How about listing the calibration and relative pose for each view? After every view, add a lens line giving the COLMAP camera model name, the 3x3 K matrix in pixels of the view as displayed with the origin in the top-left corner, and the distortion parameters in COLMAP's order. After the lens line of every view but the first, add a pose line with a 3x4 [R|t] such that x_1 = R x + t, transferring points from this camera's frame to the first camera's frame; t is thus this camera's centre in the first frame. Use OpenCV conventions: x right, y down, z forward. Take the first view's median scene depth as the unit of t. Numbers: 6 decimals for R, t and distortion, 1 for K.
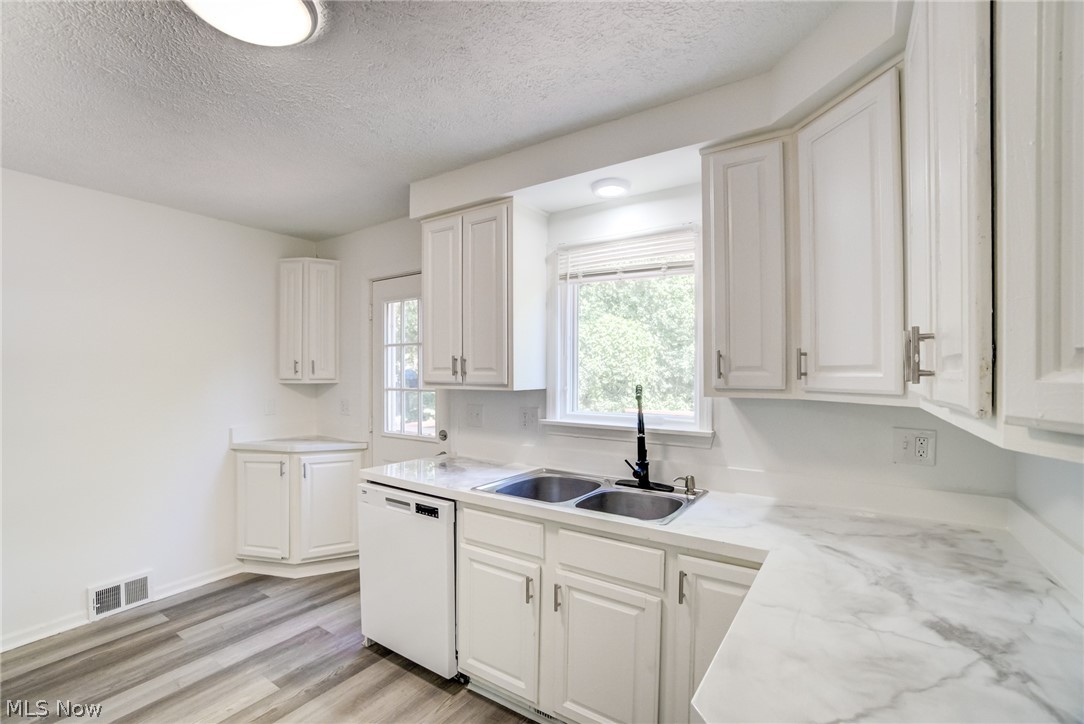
lens RADIAL K [[484.7, 0, 535.2], [0, 484.7, 373.9], [0, 0, 1]] dist [-0.050269, 0.011766]
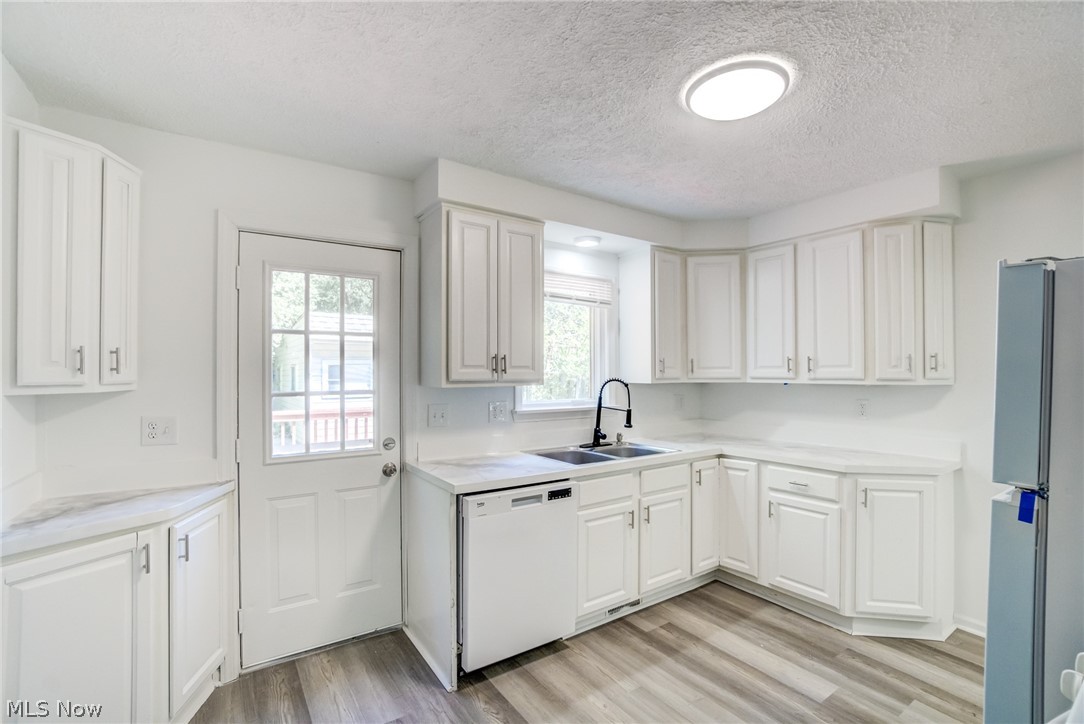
lens RADIAL K [[484.7, 0, 547.1], [0, 484.7, 361.9], [0, 0, 1]] dist [-0.050269, 0.011766]
pose [[0.362981, 0.014872, 0.931678, -1.246276], [0.001550, 0.999862, -0.016565, -0.002416], [-0.931795, 0.007457, 0.362908, 0.597050]]
